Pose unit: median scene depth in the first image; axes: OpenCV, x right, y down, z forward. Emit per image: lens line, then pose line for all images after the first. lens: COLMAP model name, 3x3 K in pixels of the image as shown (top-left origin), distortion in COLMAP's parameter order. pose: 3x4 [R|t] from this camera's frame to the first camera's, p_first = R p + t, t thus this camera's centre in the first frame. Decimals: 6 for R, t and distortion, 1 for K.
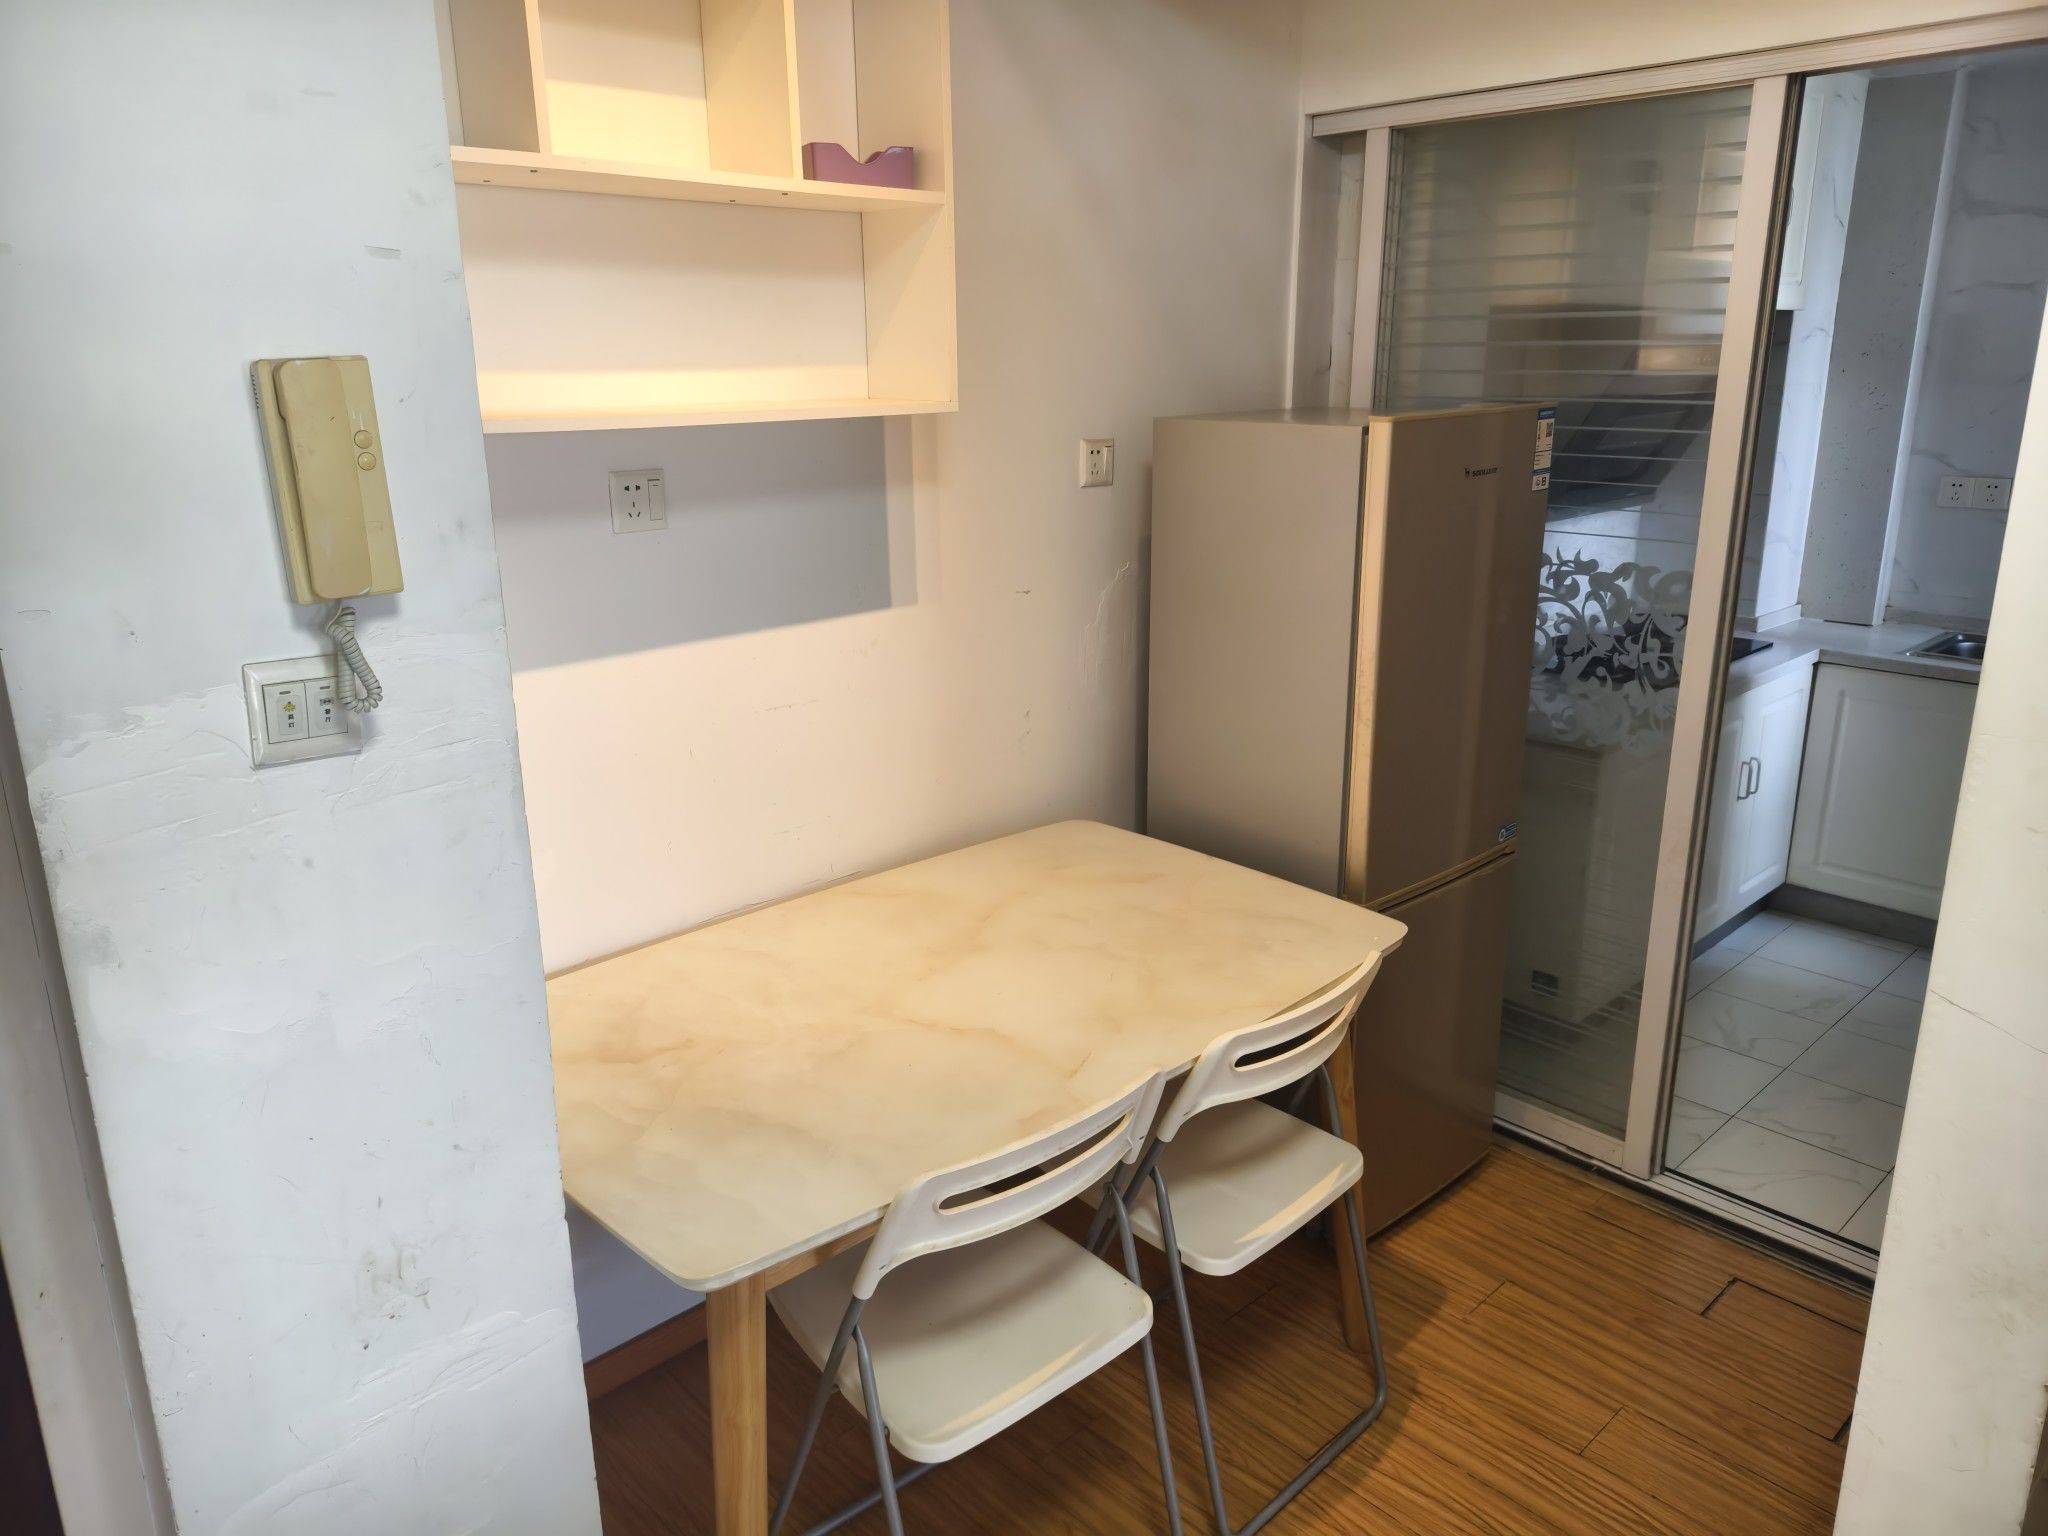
lens RADIAL K [[1404.9, 0, 1035.0], [0, 1404.9, 761.7], [0, 0, 1]] dist [0.066060, -0.086153]
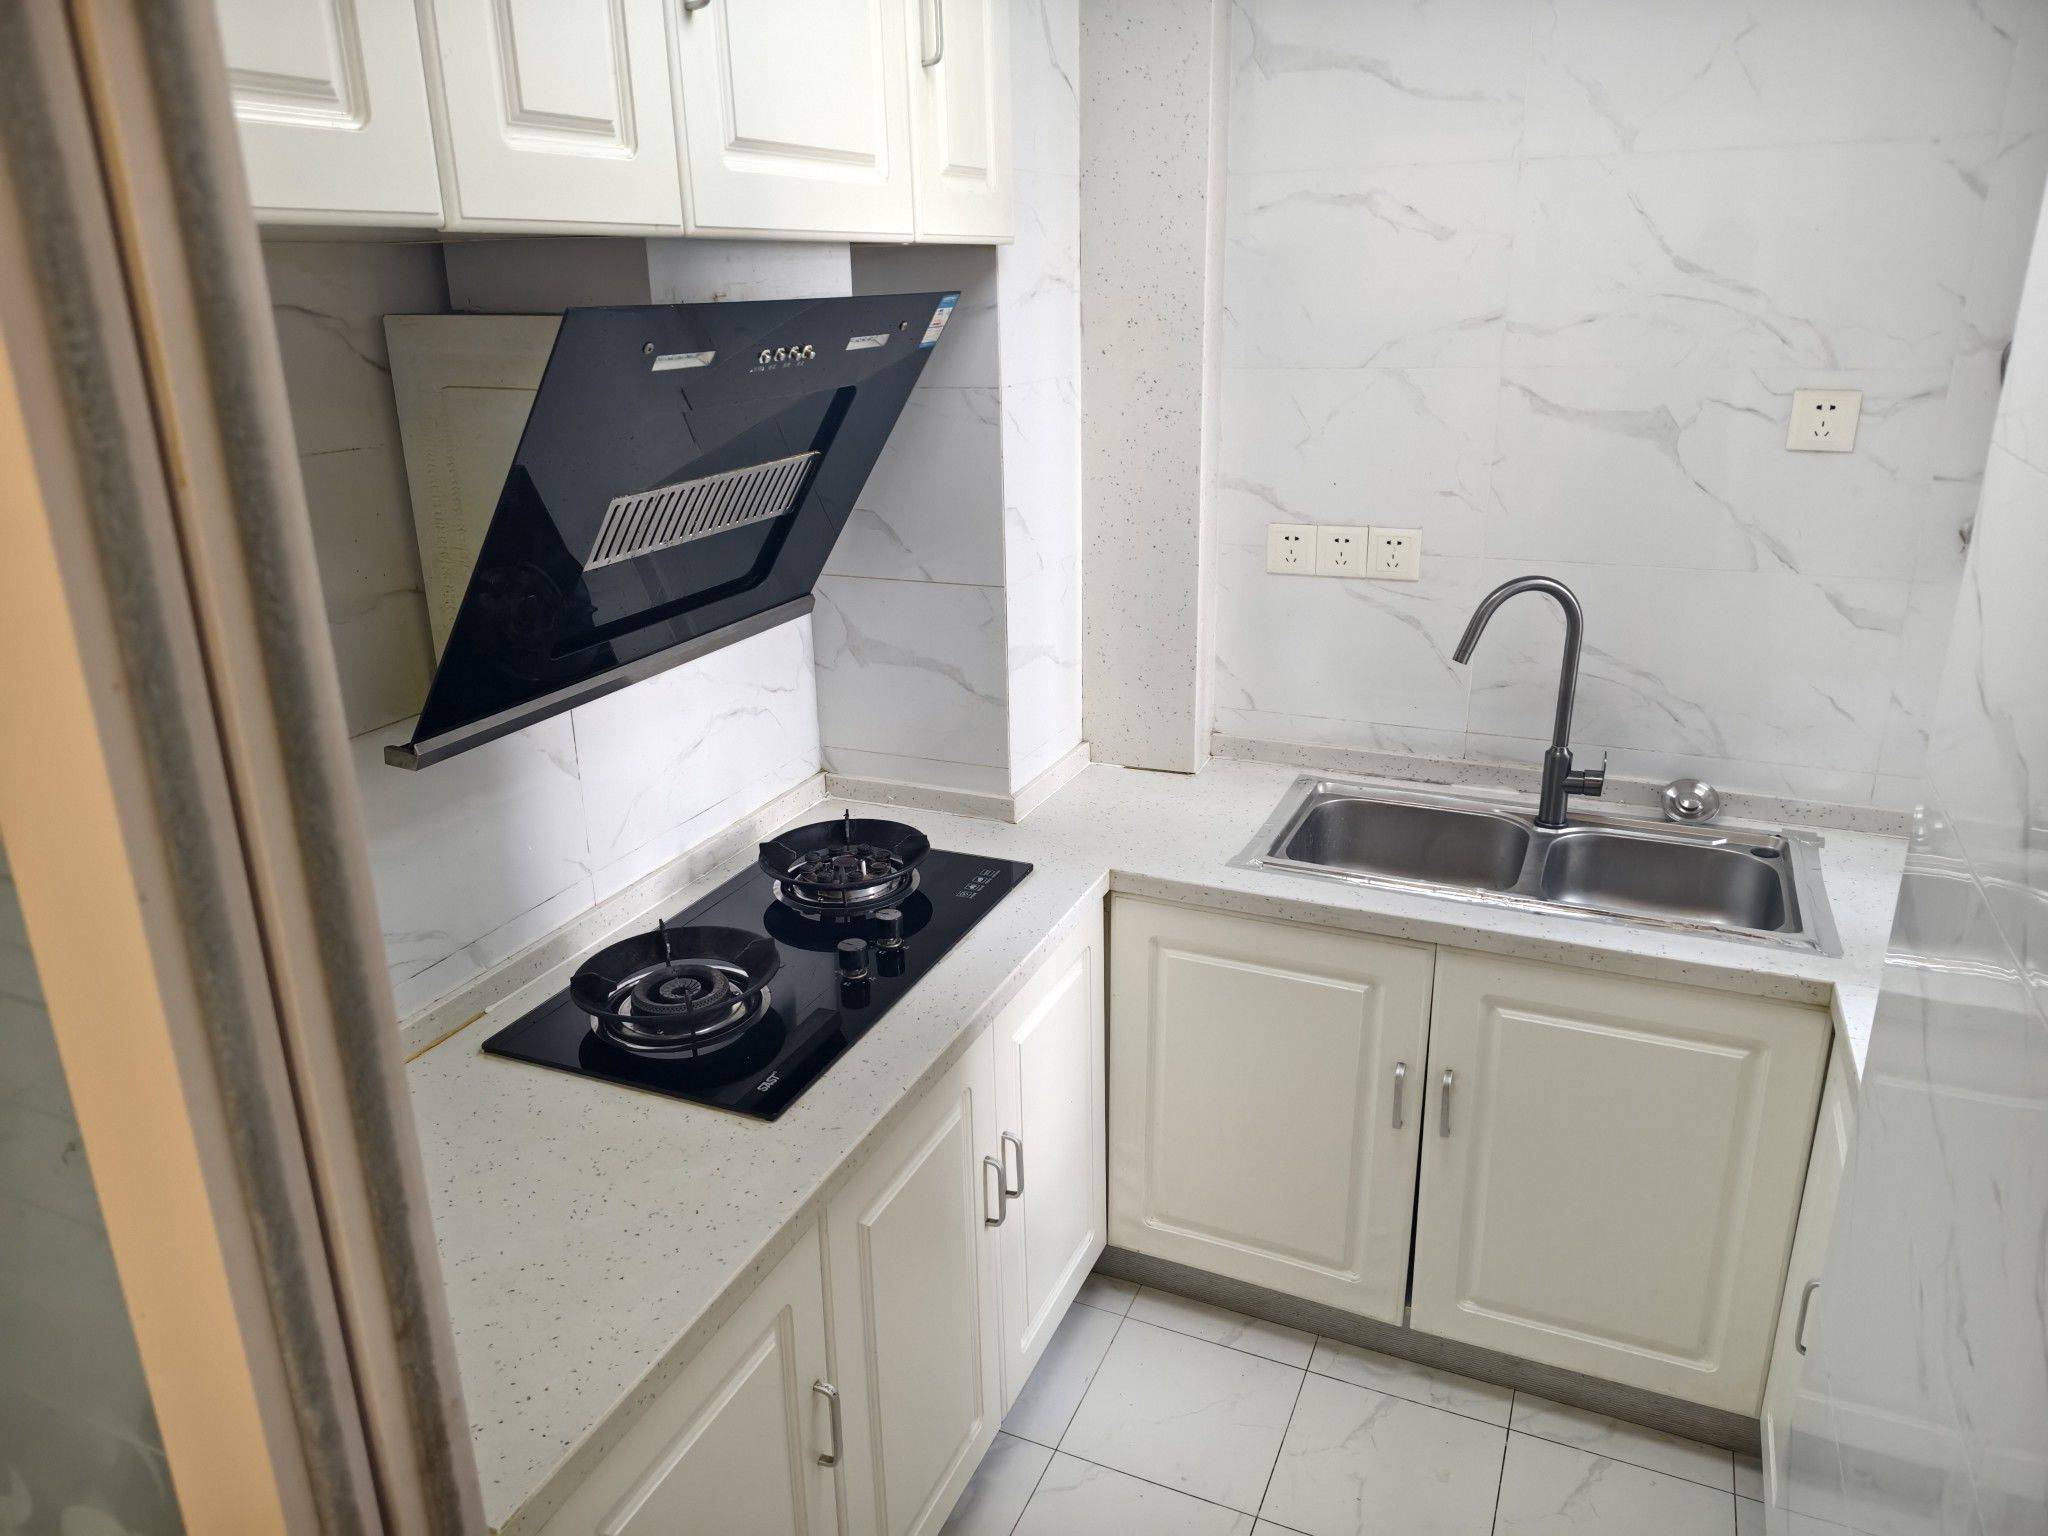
lens RADIAL K [[1404.9, 0, 1035.0], [0, 1404.9, 761.7], [0, 0, 1]] dist [0.066060, -0.086153]
pose [[0.920631, -0.130925, 0.367827, 0.318380], [0.112144, 0.991074, 0.072081, -0.158008], [-0.373981, -0.025110, 0.927096, 0.488206]]
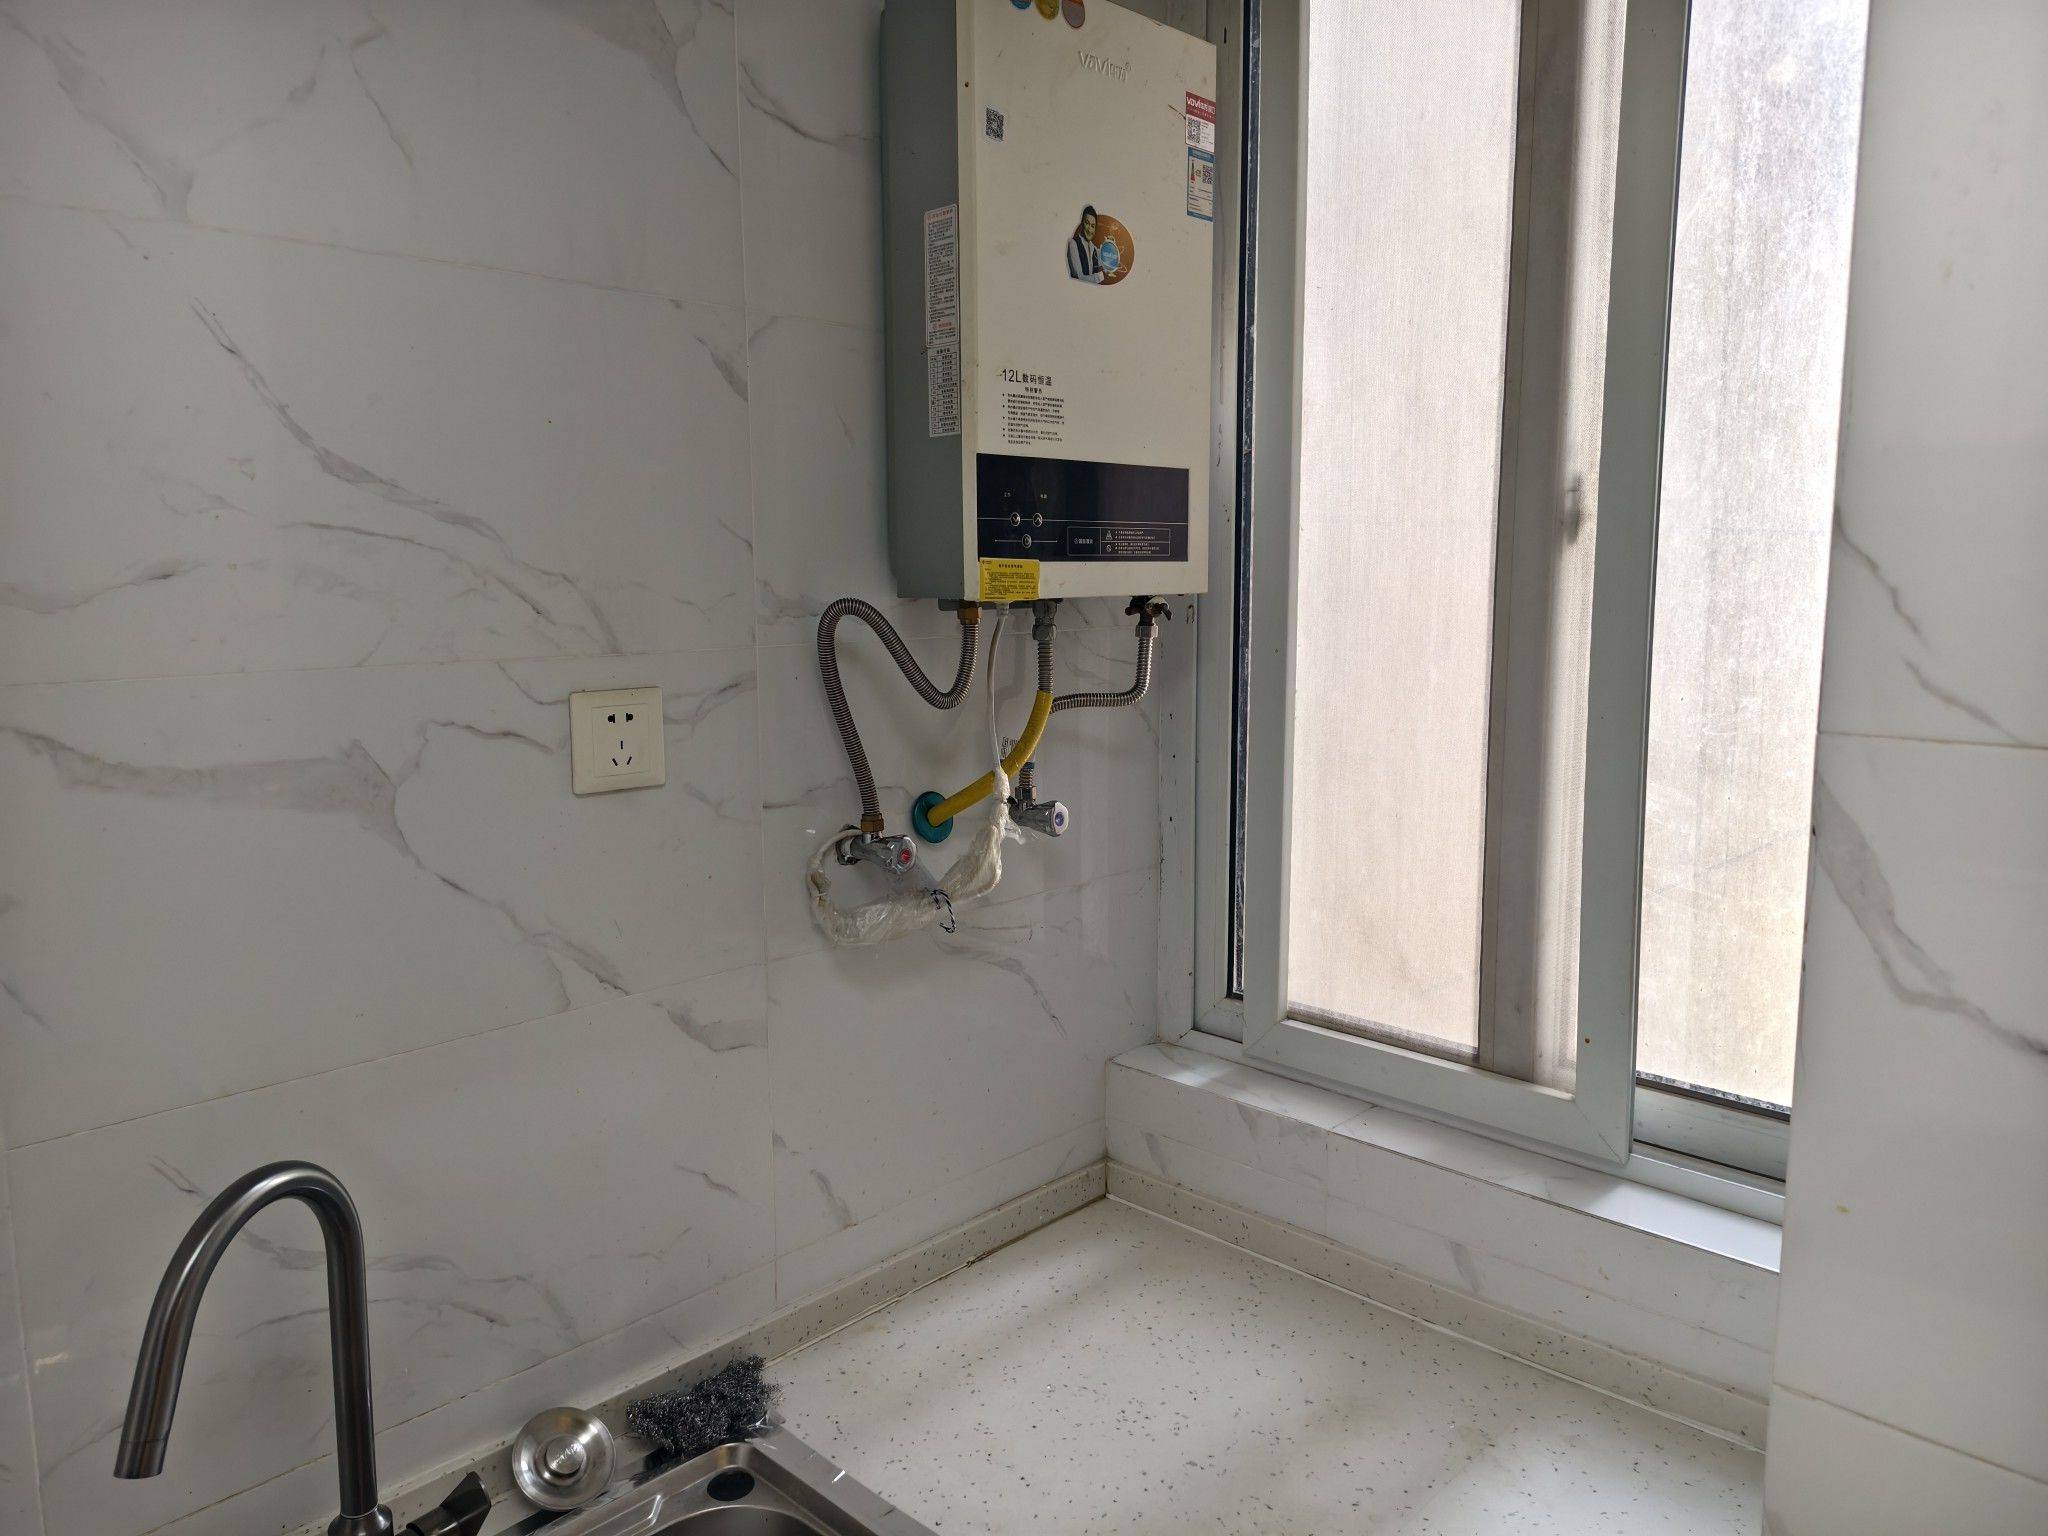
lens RADIAL K [[1404.9, 0, 1035.0], [0, 1404.9, 761.7], [0, 0, 1]] dist [0.066060, -0.086153]
pose [[-0.048921, -0.124601, 0.991000, 0.520880], [0.274575, 0.952283, 0.133287, -0.237262], [-0.960321, 0.278624, -0.012374, 0.848515]]
